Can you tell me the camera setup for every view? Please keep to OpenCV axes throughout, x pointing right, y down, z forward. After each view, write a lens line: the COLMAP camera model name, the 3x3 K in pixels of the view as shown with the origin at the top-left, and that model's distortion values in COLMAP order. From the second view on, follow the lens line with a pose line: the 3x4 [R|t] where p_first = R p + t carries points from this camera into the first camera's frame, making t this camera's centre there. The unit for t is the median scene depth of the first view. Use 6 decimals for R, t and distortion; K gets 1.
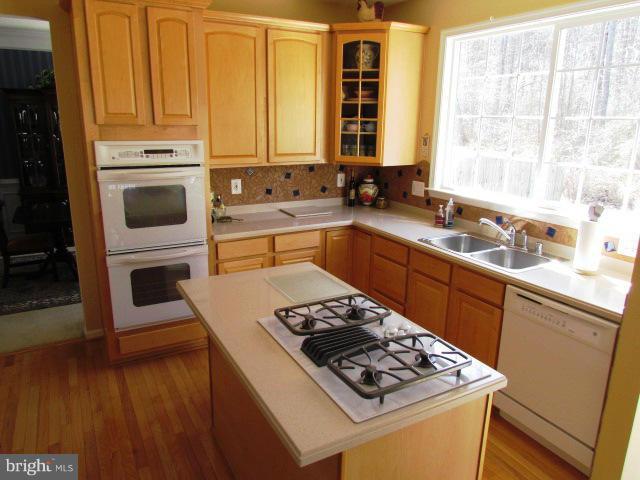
lens RADIAL K [[463.0, 0, 322.4], [0, 463.0, 237.7], [0, 0, 1]] dist [-0.007724, -0.001066]
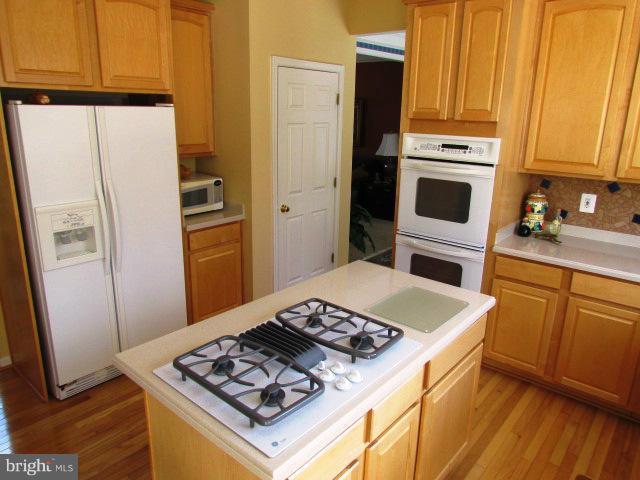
lens RADIAL K [[463.0, 0, 322.3], [0, 463.0, 240.6], [0, 0, 1]] dist [-0.007724, -0.001066]
pose [[0.357387, 0.249332, -0.900060, 0.478599], [-0.252074, 0.953693, 0.164098, -0.081964], [0.899296, 0.168235, 0.403687, 0.361469]]
